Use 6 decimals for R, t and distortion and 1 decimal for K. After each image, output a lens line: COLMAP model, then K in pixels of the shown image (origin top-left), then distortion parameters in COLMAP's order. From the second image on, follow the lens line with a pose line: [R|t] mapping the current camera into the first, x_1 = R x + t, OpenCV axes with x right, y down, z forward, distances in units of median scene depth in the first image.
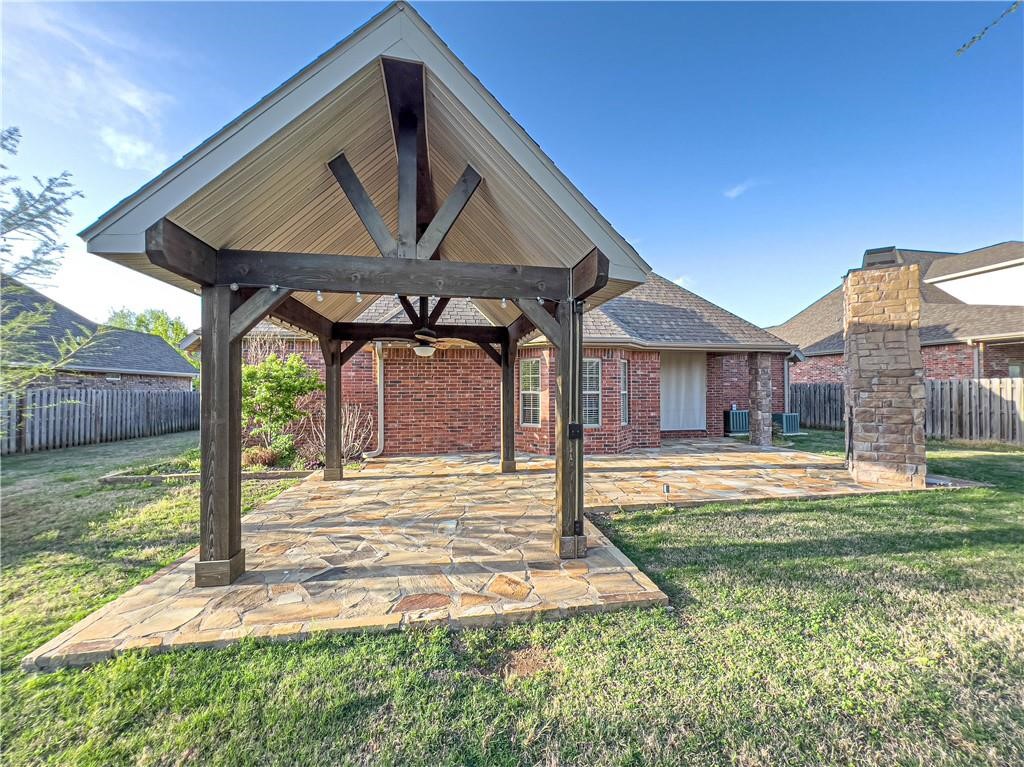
lens RADIAL K [[413.3, 0, 512.3], [0, 413.3, 384.4], [0, 0, 1]] dist [-0.005785, 0.001430]
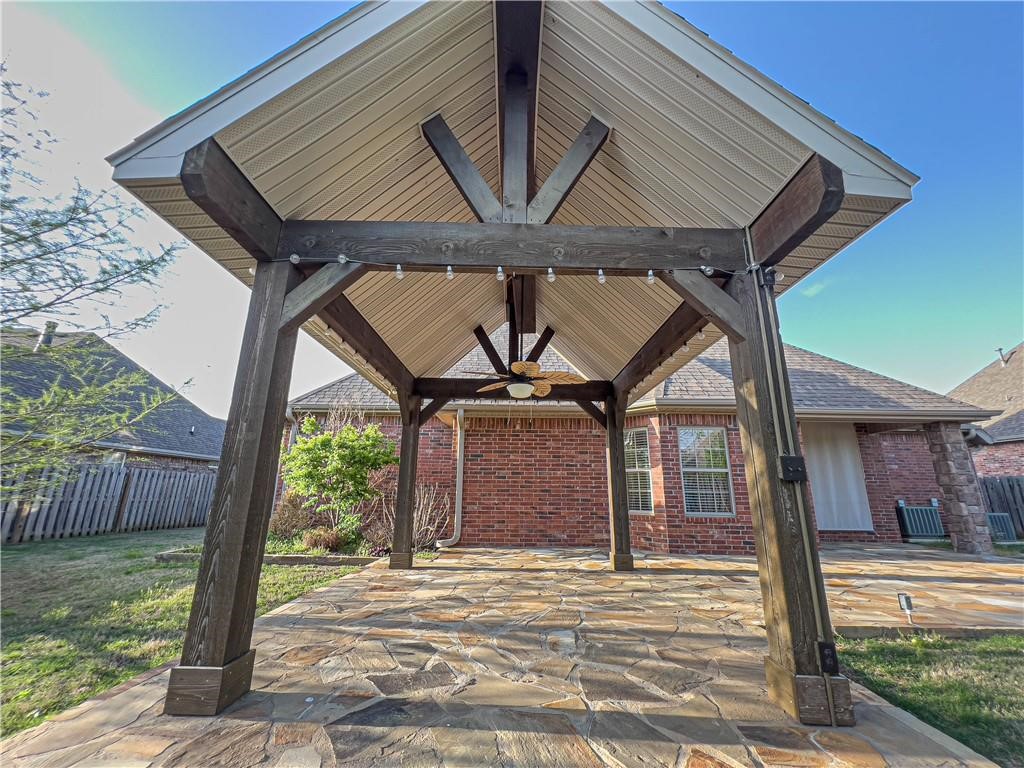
lens RADIAL K [[413.3, 0, 508.8], [0, 413.3, 381.5], [0, 0, 1]] dist [-0.005785, 0.001430]
pose [[0.983419, -0.033531, -0.178219, -0.116966], [-0.012597, 0.967753, -0.251586, 0.126269], [0.180908, 0.249660, 0.951285, 0.299346]]
